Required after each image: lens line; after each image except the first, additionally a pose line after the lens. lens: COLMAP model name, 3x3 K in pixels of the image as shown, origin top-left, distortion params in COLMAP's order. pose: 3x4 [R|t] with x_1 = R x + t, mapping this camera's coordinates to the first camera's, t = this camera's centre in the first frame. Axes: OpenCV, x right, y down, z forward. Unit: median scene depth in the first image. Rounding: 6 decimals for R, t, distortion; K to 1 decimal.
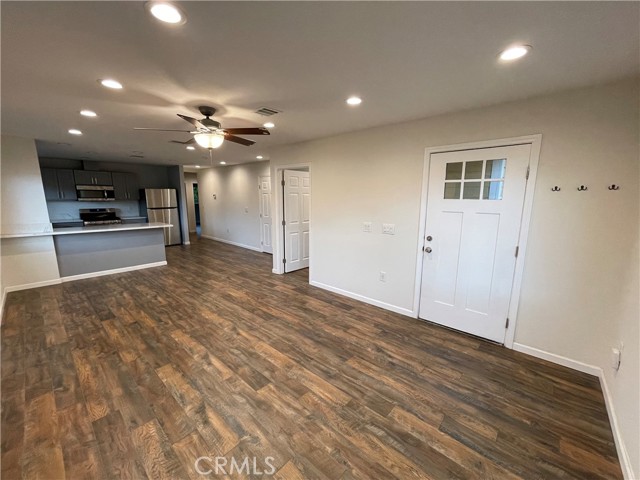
lens RADIAL K [[259.8, 0, 321.4], [0, 259.8, 241.2], [0, 0, 1]] dist [-0.003648, 0.000850]
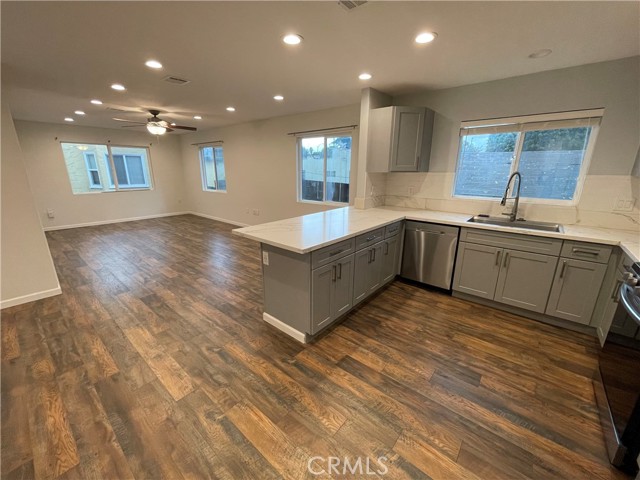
lens RADIAL K [[259.8, 0, 321.5], [0, 259.8, 240.5], [0, 0, 1]] dist [-0.003648, 0.000850]
pose [[-0.999311, -0.002992, -0.036993, -0.926413], [-0.018582, 0.903154, 0.428913, -0.308067], [0.032127, 0.429305, -0.902588, 1.839341]]
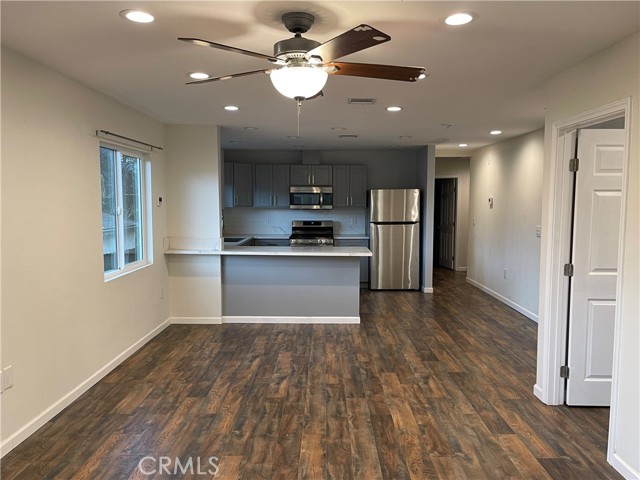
lens RADIAL K [[506.2, 0, 319.8], [0, 506.2, 241.9], [0, 0, 1]] dist [0.044035, -0.005091]
pose [[0.657223, 0.056279, -0.751592, 0.199559], [-0.128790, 0.990927, -0.038418, -0.041599], [0.742611, 0.122047, 0.658508, 0.284315]]
